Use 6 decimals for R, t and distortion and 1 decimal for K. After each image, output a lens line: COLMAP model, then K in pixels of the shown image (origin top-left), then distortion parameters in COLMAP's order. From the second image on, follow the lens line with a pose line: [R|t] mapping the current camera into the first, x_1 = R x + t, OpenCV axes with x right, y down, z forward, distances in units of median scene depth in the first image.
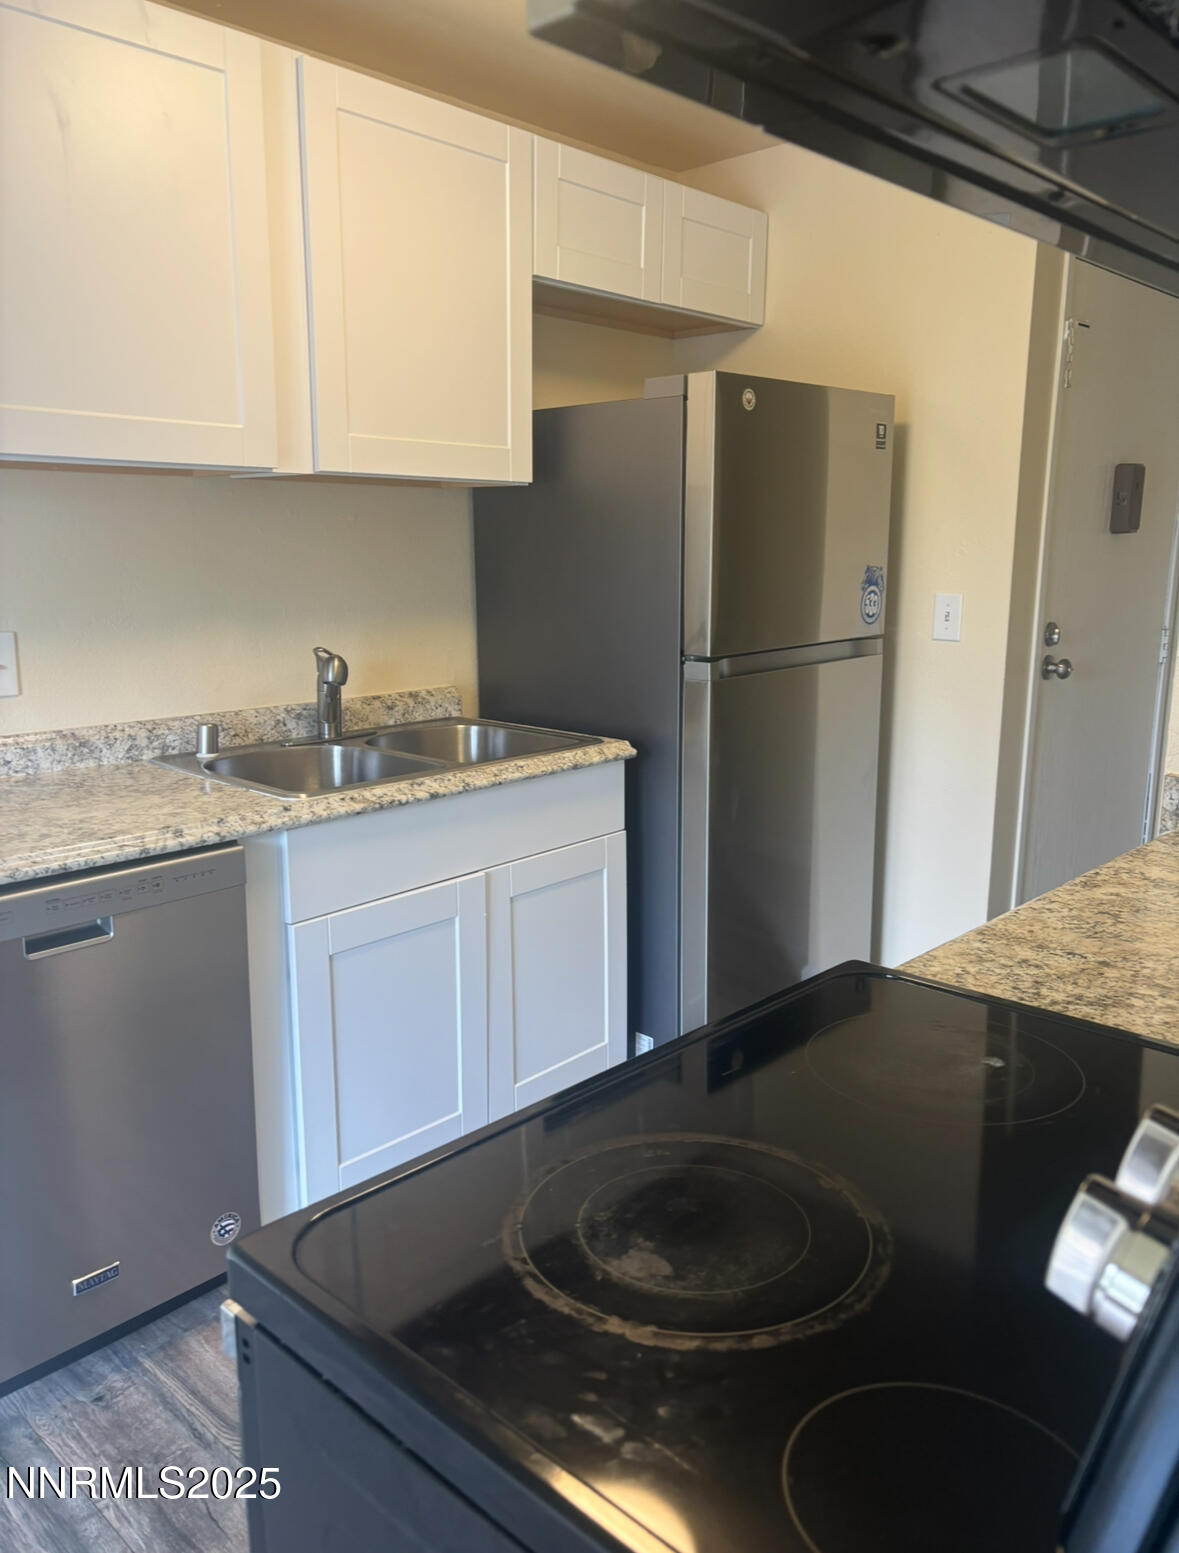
lens RADIAL K [[1194.4, 0, 592.2], [0, 1194.4, 778.3], [0, 0, 1]] dist [0.003802, -0.006556]
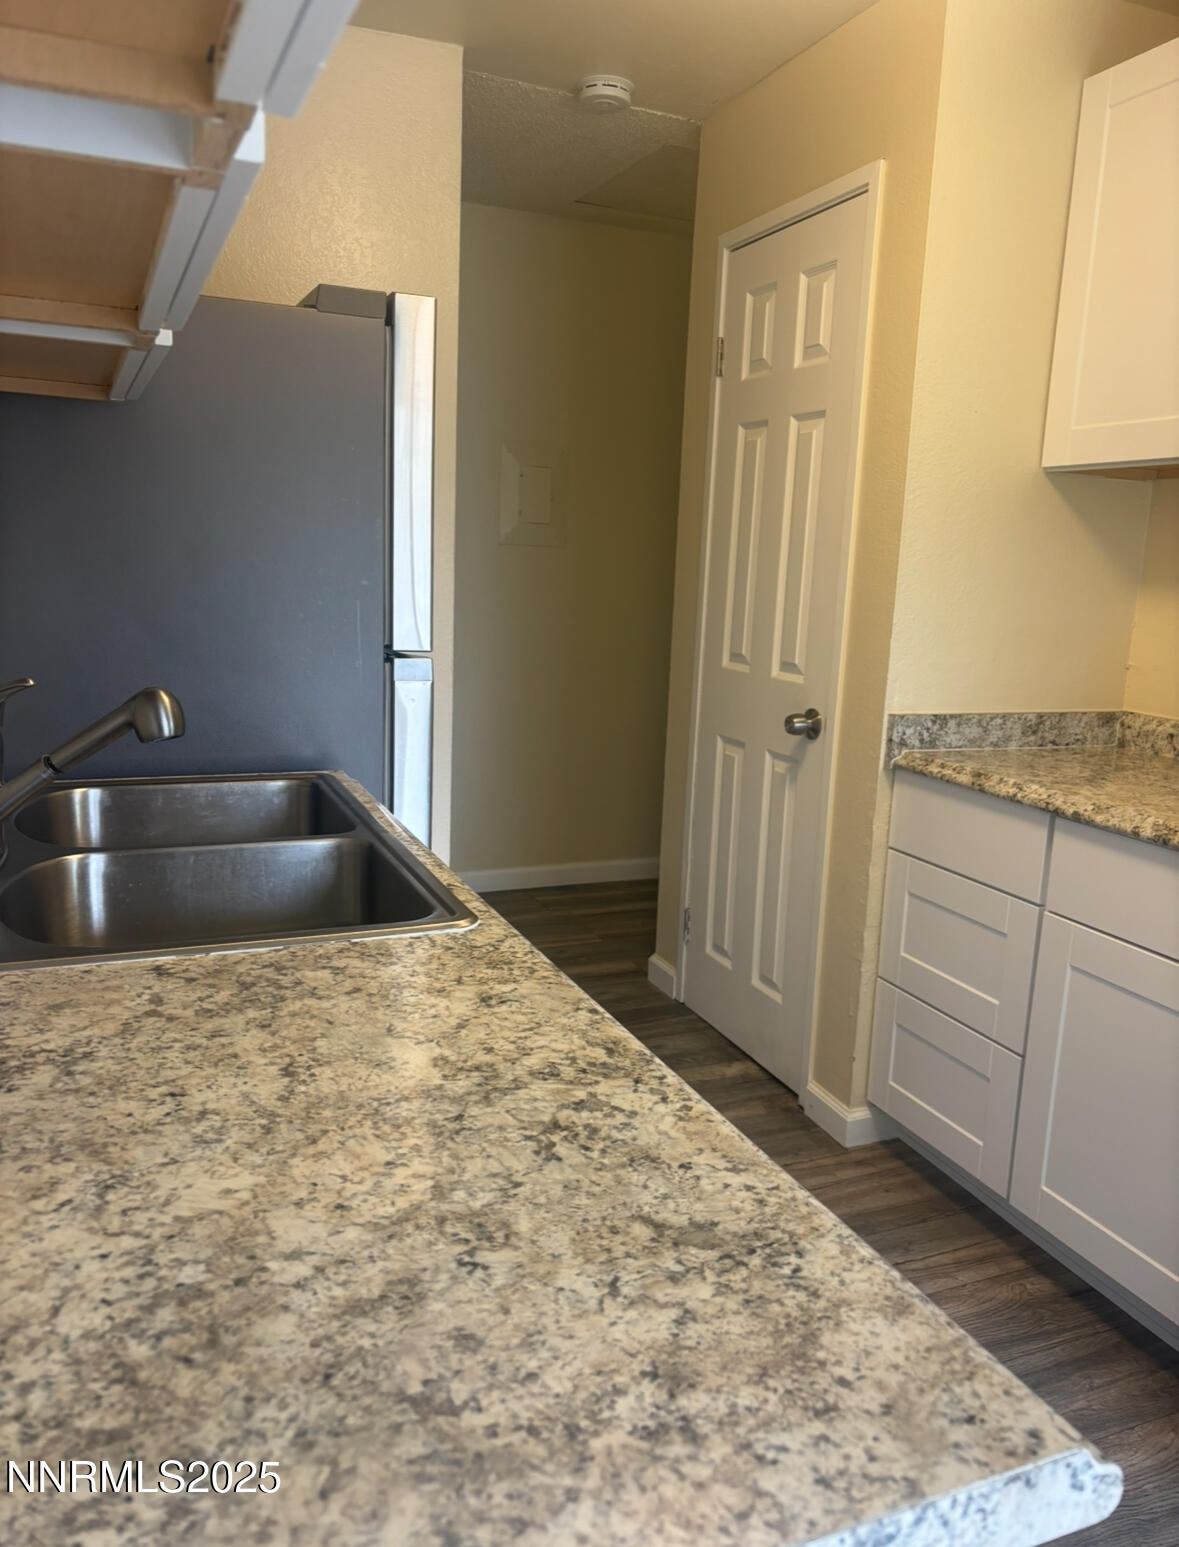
lens RADIAL K [[1189.8, 0, 594.8], [0, 1189.8, 776.9], [0, 0, 1]] dist [0.003802, -0.006556]
pose [[0.390795, -0.152780, 0.907710, -0.705038], [0.136001, 0.984890, 0.107218, -0.102395], [-0.910375, 0.081549, 0.405668, 0.662918]]
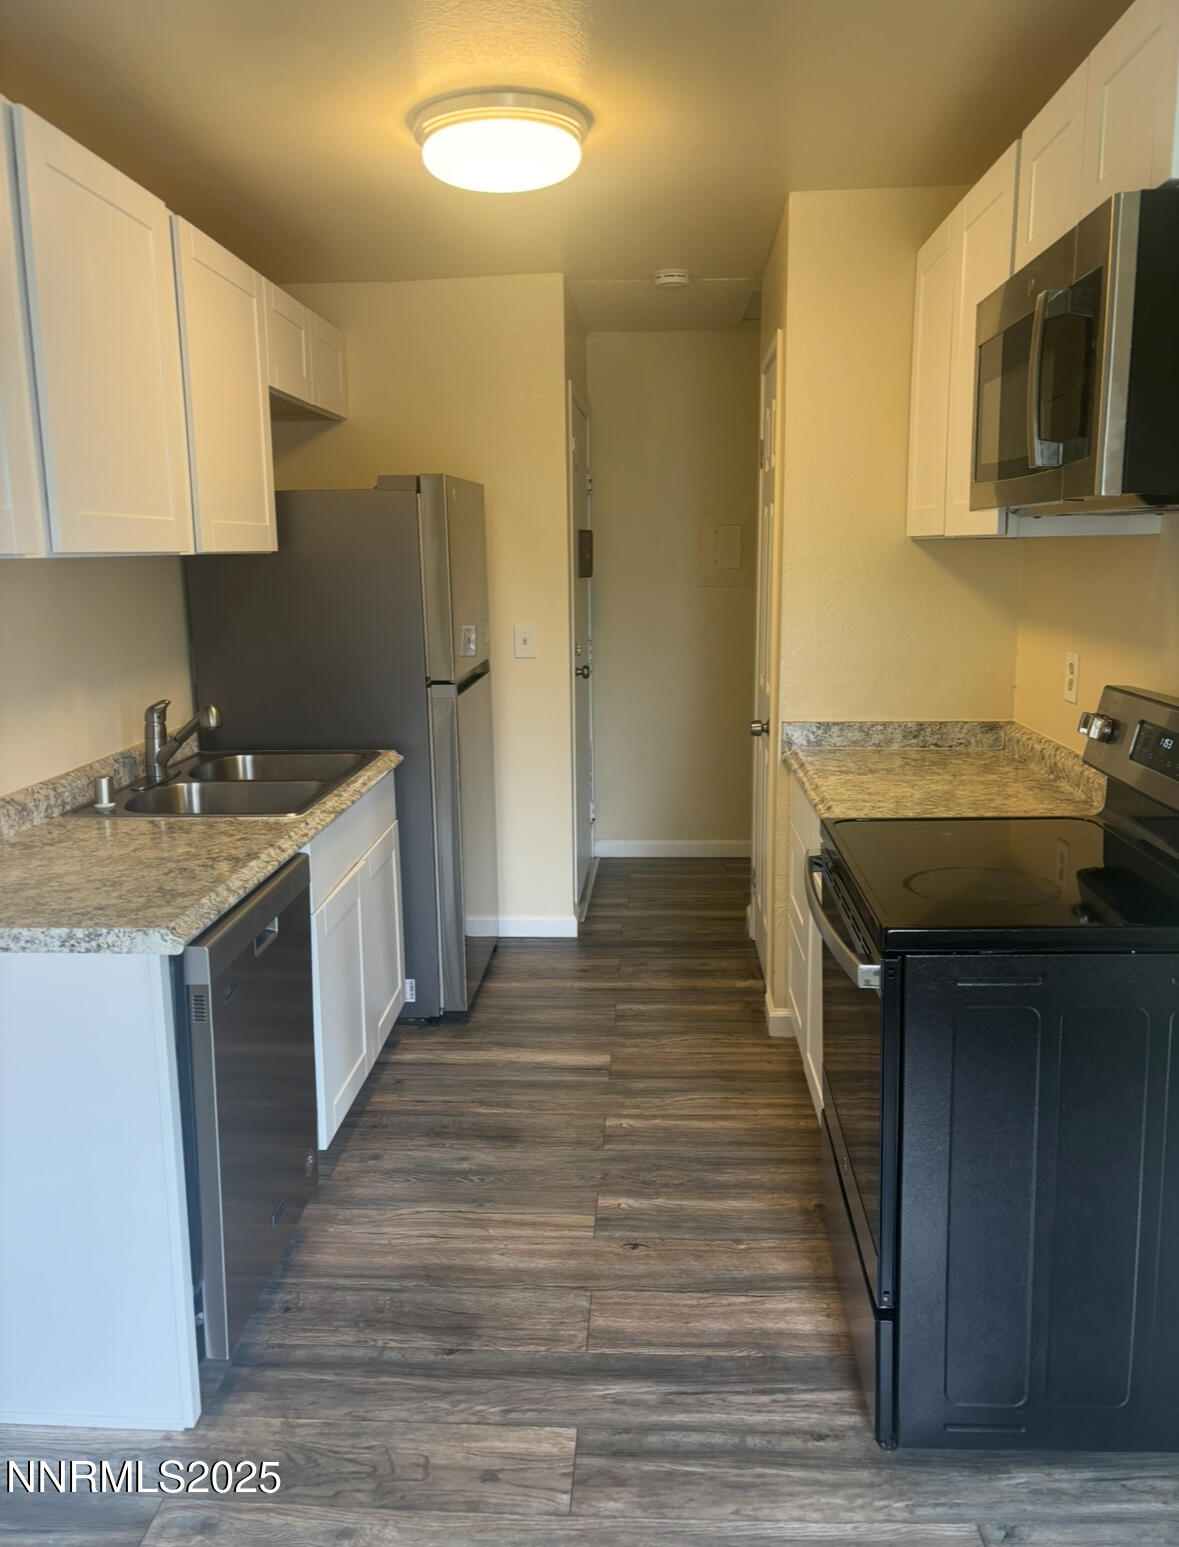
lens RADIAL K [[1189.8, 0, 597.0], [0, 1189.8, 768.4], [0, 0, 1]] dist [0.003802, -0.006556]
pose [[0.757880, -0.127535, 0.639806, -0.763040], [0.138982, 0.989756, 0.032662, -0.028506], [-0.637418, 0.064167, 0.767842, -0.164492]]
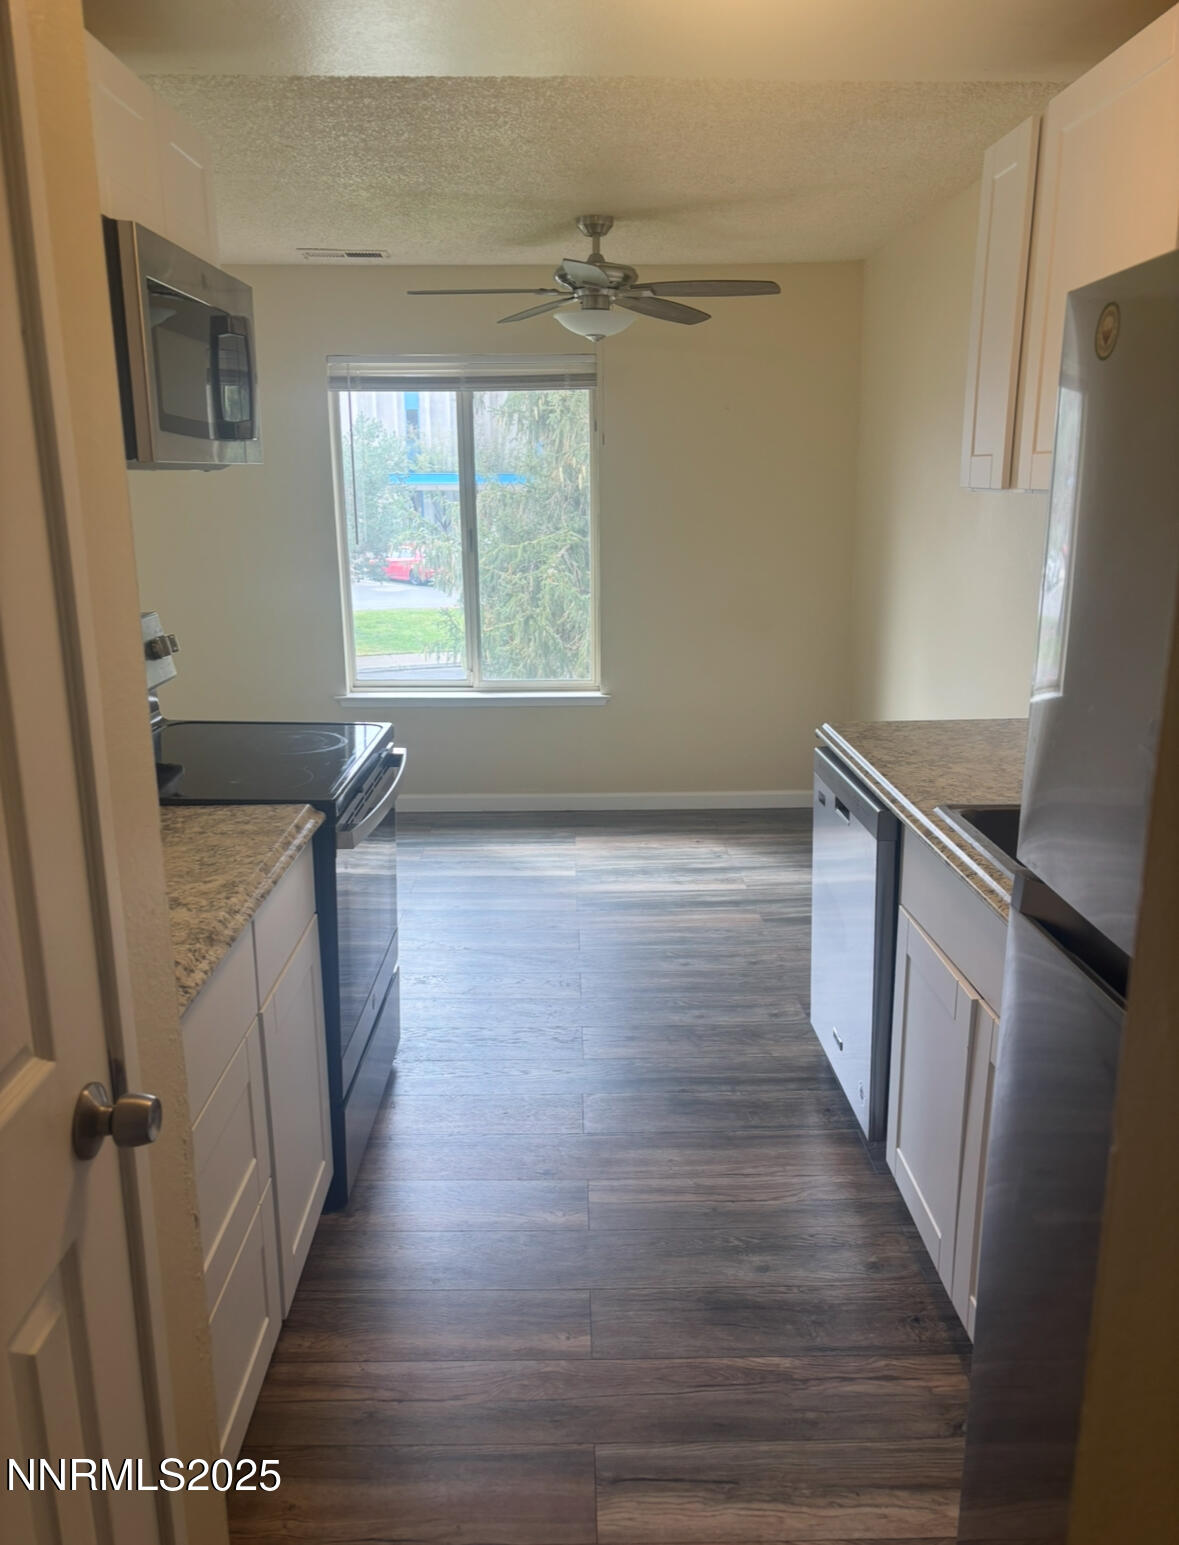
lens RADIAL K [[1188.3, 0, 590.3], [0, 1188.3, 786.9], [0, 0, 1]] dist [0.003802, -0.006556]
pose [[-0.713273, 0.170651, -0.679794, 0.668929], [-0.132872, 0.919395, 0.370214, -0.337955], [0.688177, 0.354389, -0.633104, 1.386207]]
